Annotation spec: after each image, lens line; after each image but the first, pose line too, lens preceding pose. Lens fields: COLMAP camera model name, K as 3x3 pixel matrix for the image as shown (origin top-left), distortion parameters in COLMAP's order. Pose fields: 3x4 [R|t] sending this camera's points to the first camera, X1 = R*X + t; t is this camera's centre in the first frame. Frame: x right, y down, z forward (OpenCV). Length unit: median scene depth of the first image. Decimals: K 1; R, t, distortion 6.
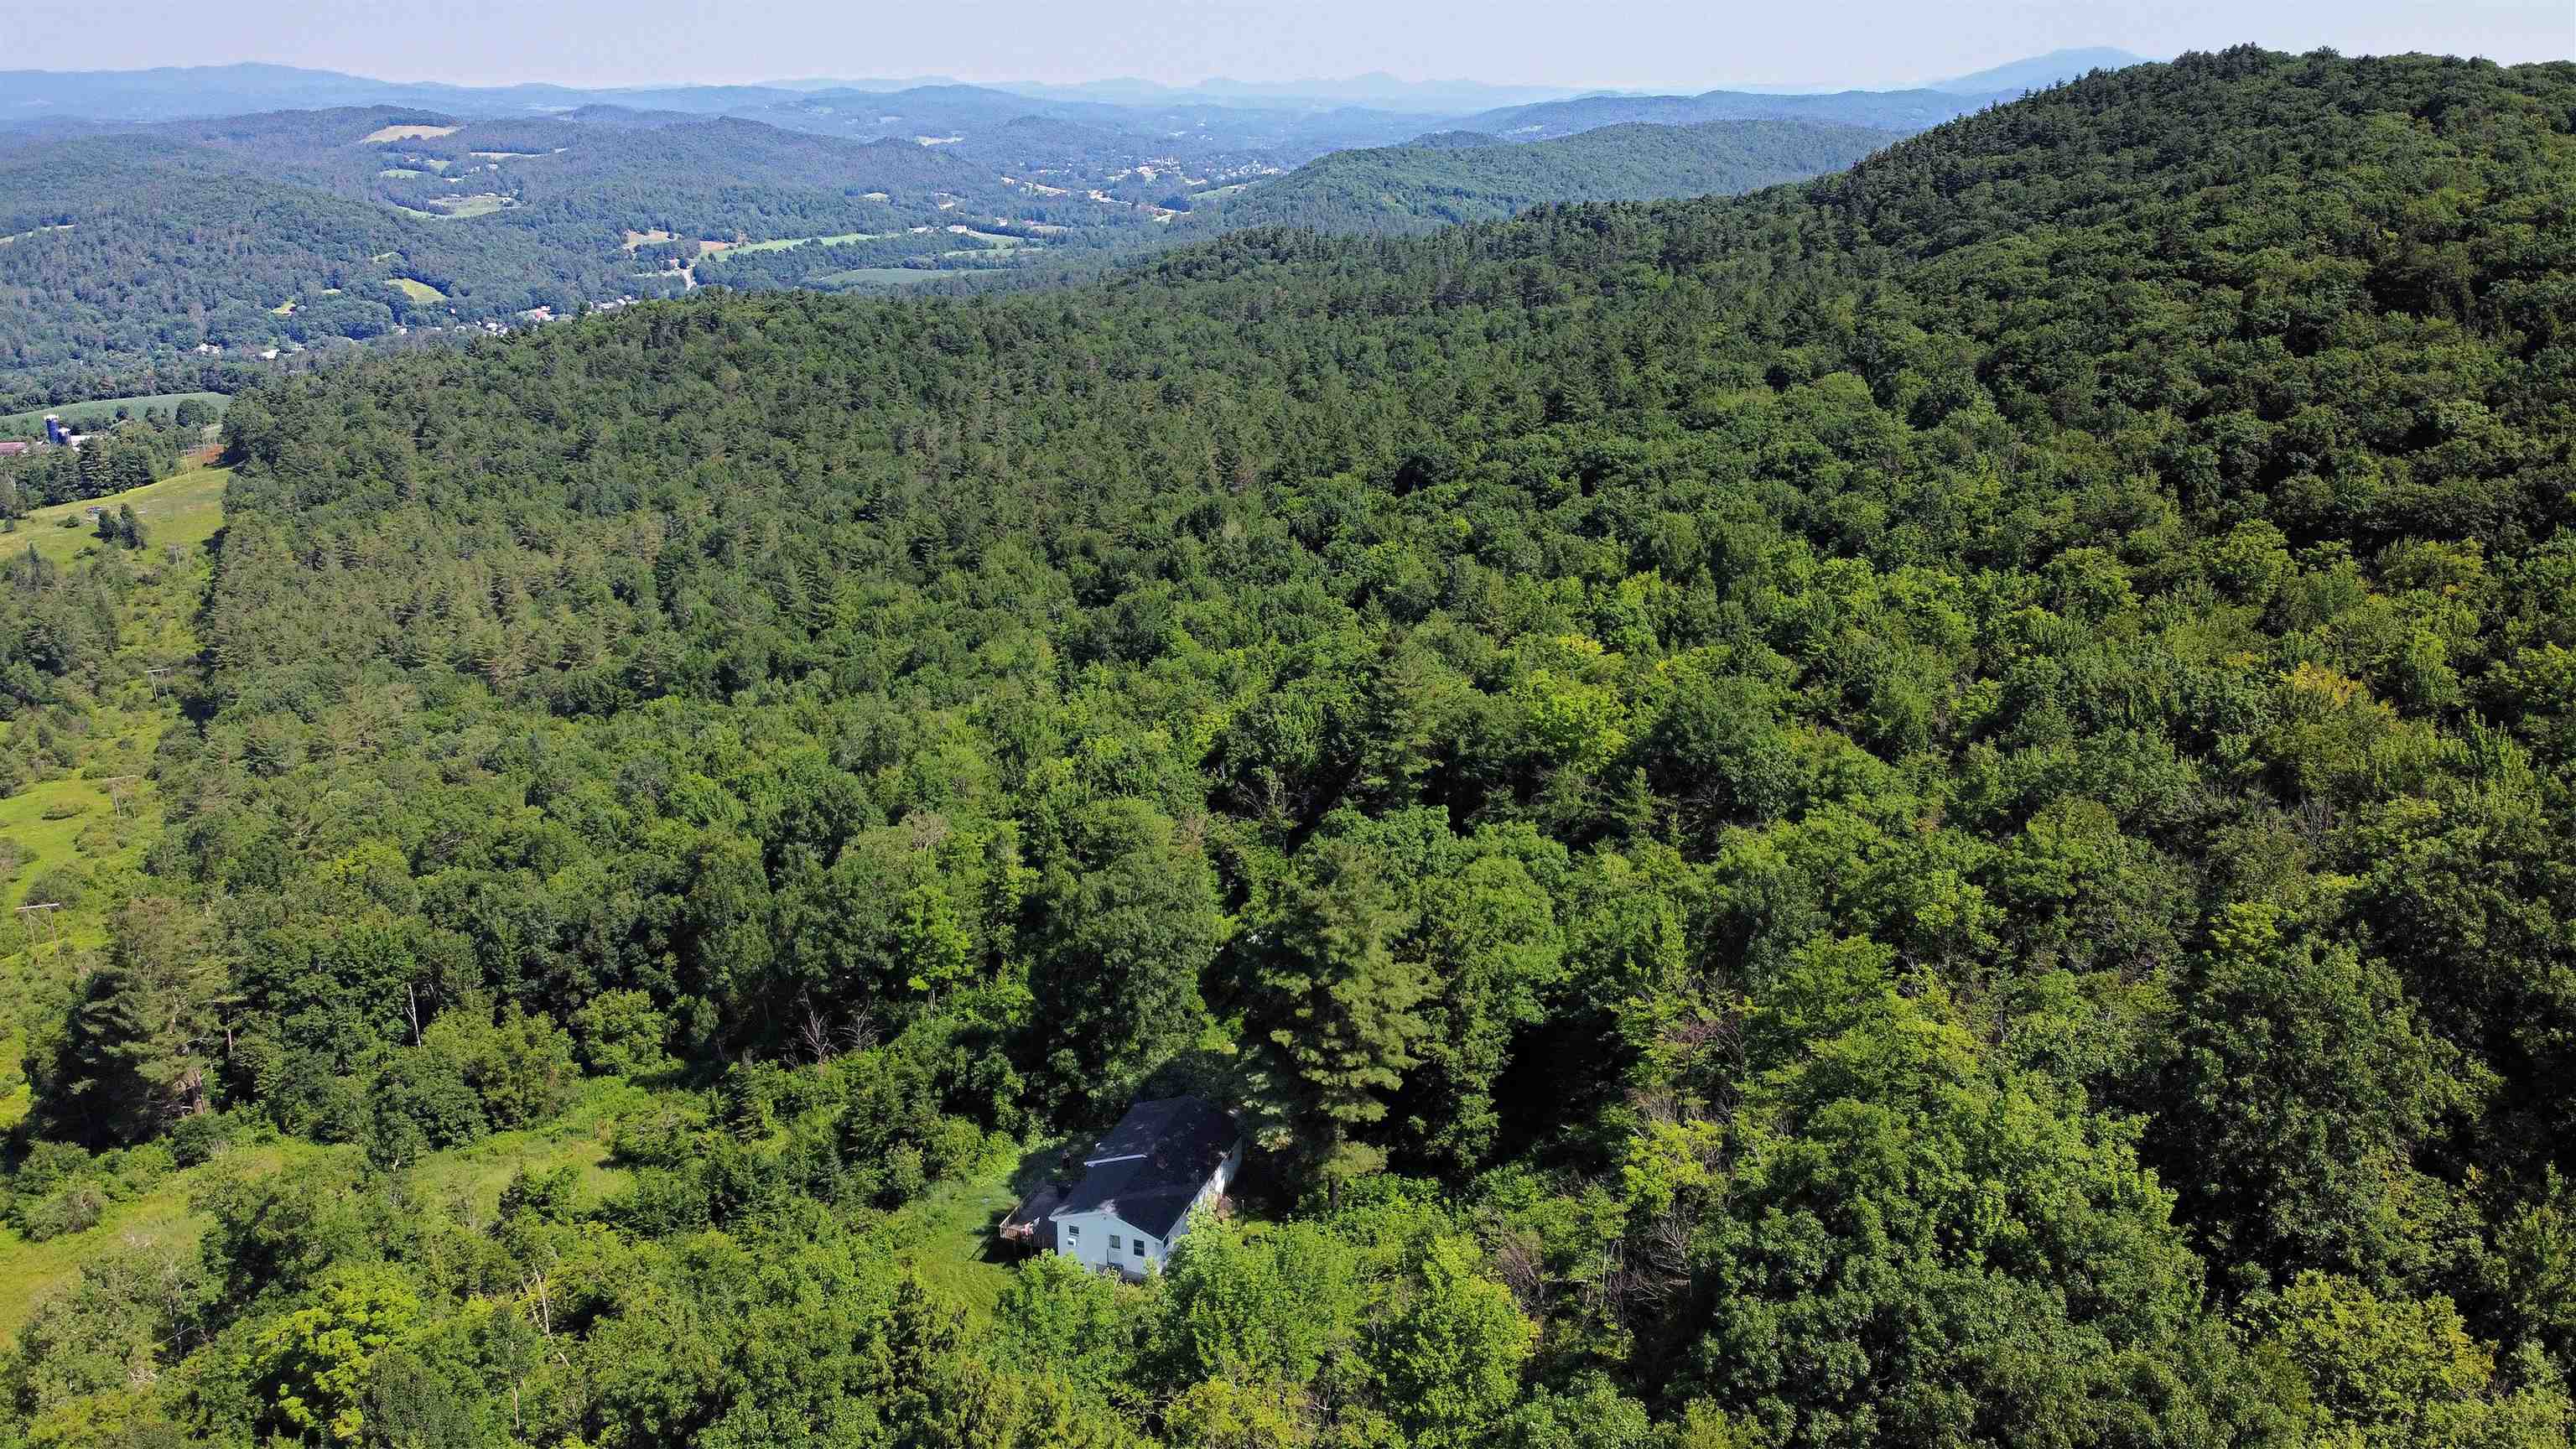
lens RADIAL K [[1892.3, 0, 1309.3], [0, 1892.3, 801.4], [0, 0, 1]] dist [0.075056, -0.160073]
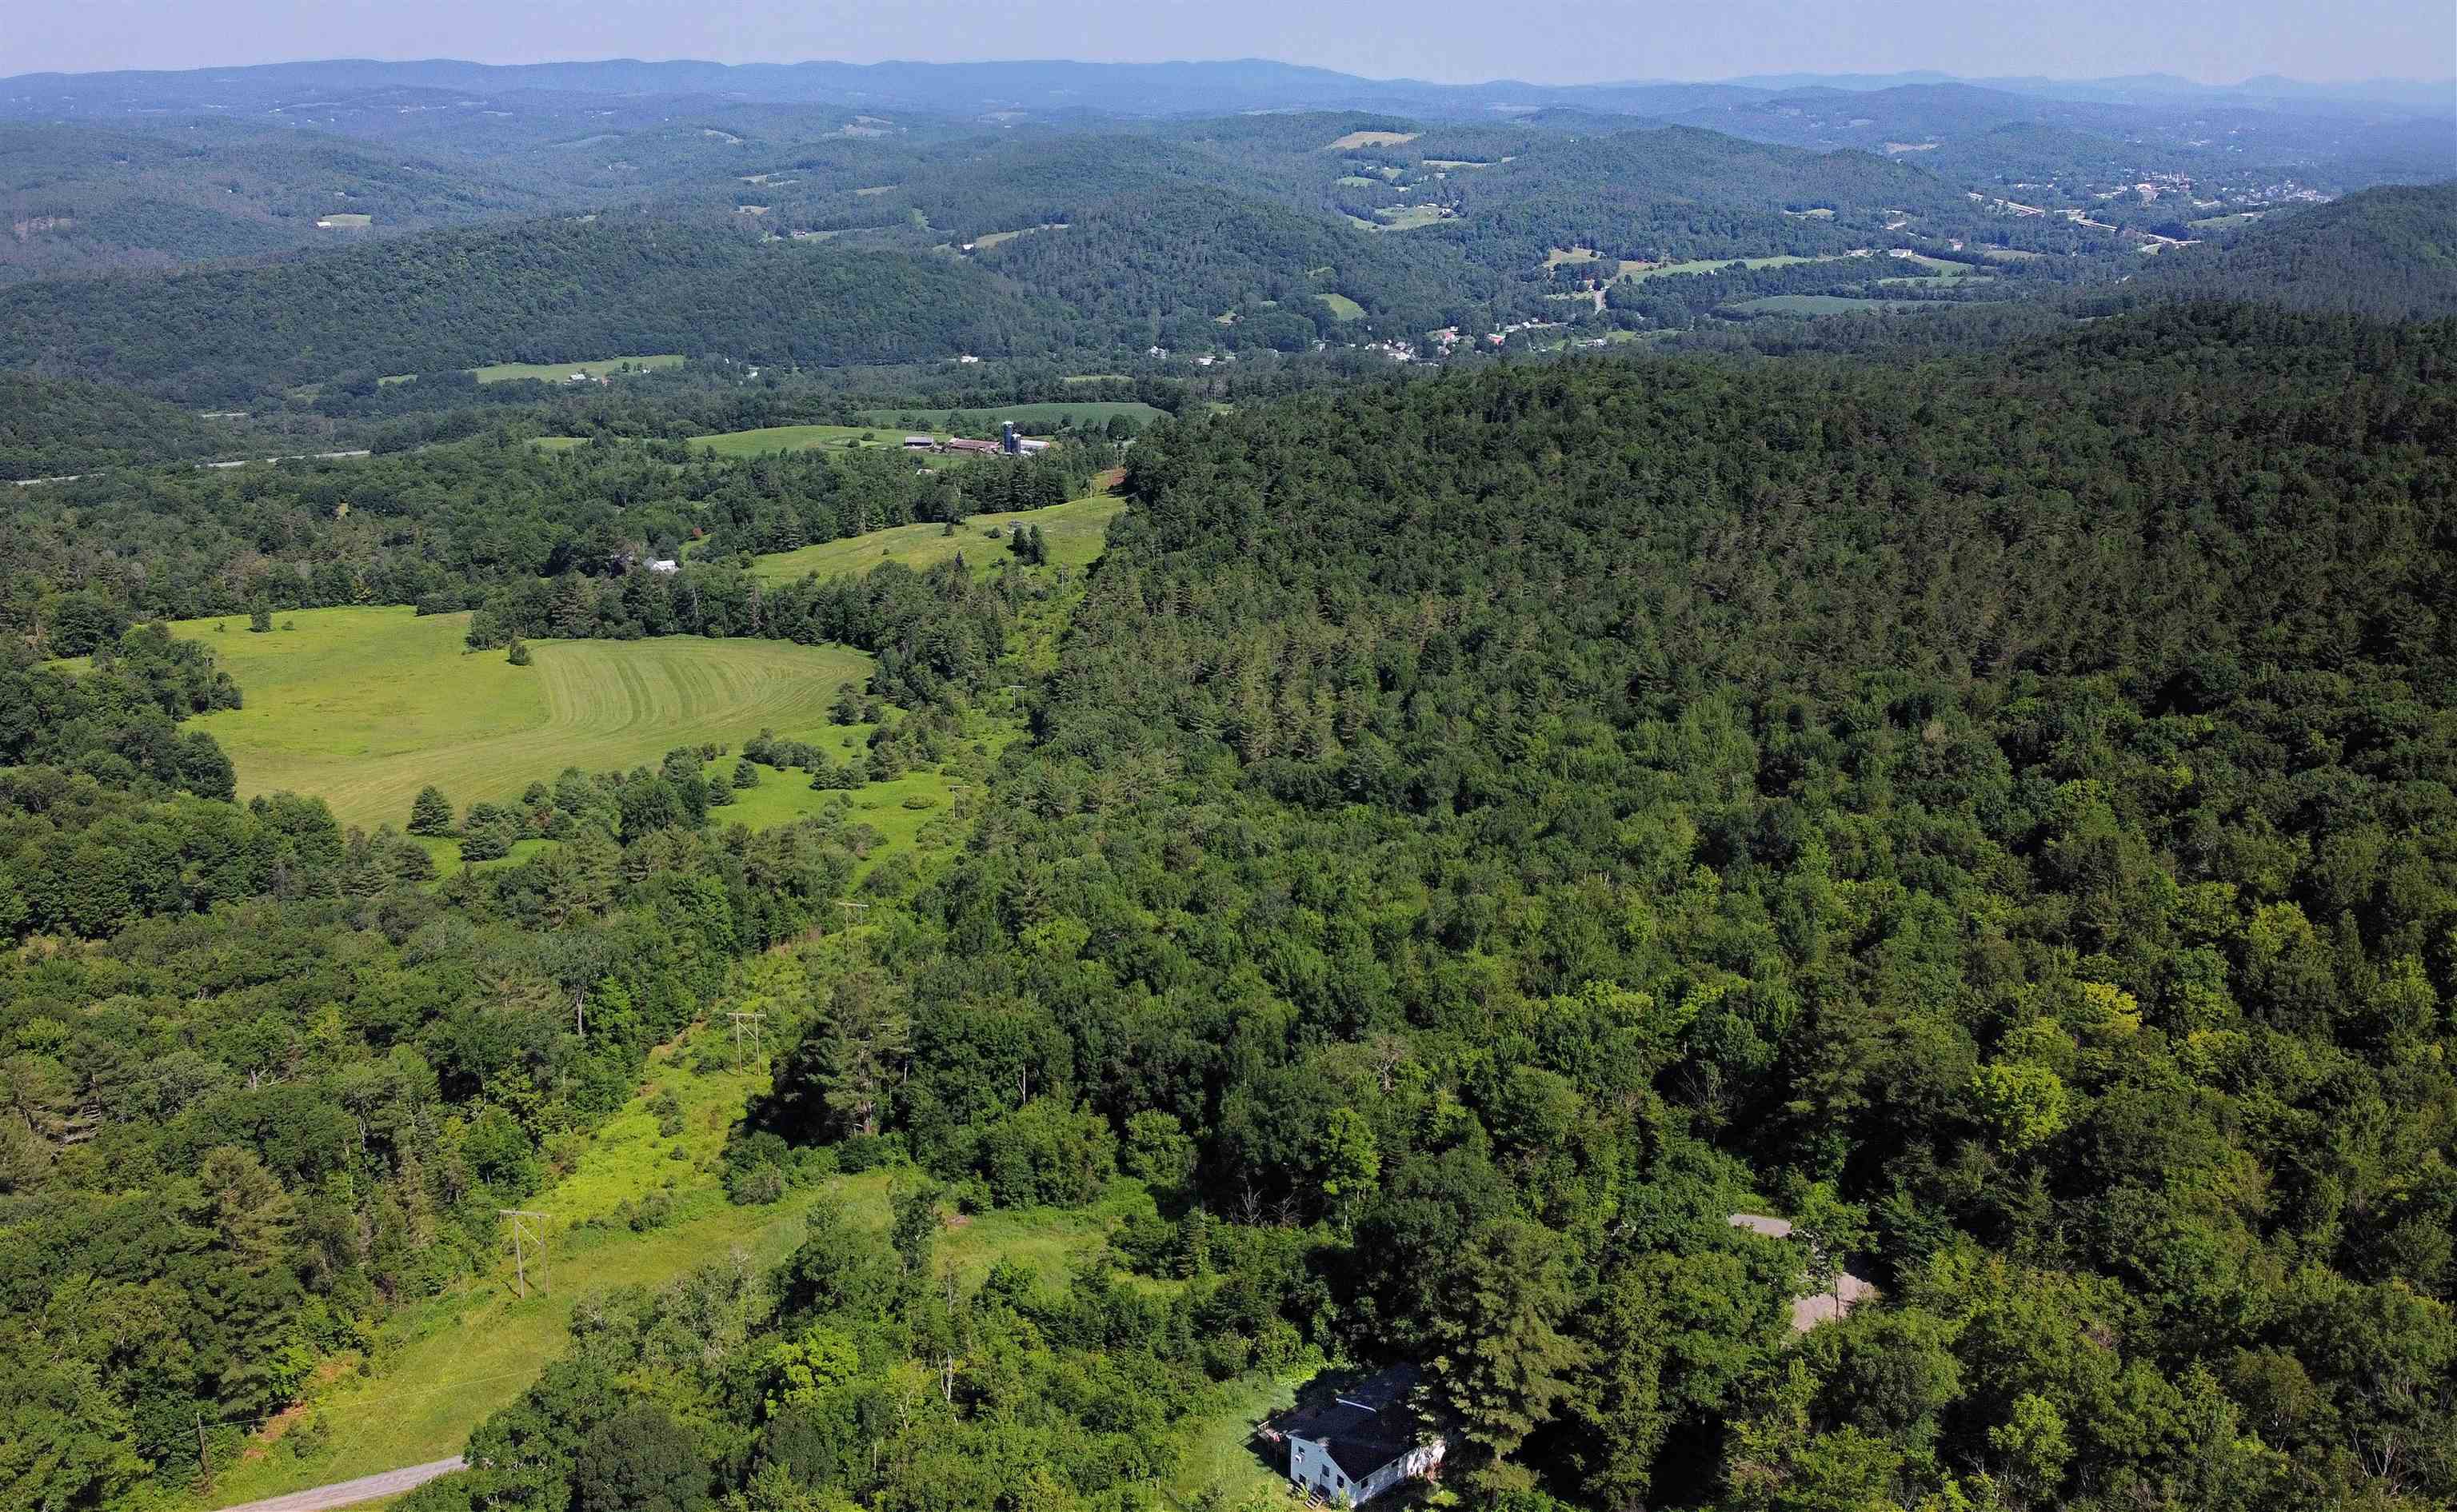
lens RADIAL K [[2148.2, 0, 1220.5], [0, 2148.2, 825.9], [0, 0, 1]] dist [0.226584, -0.642930]
pose [[0.851713, 0.190425, -0.488184, 0.206215], [-0.170836, 0.981639, 0.084857, -0.133569], [0.495379, 0.011125, 0.868605, -0.132054]]
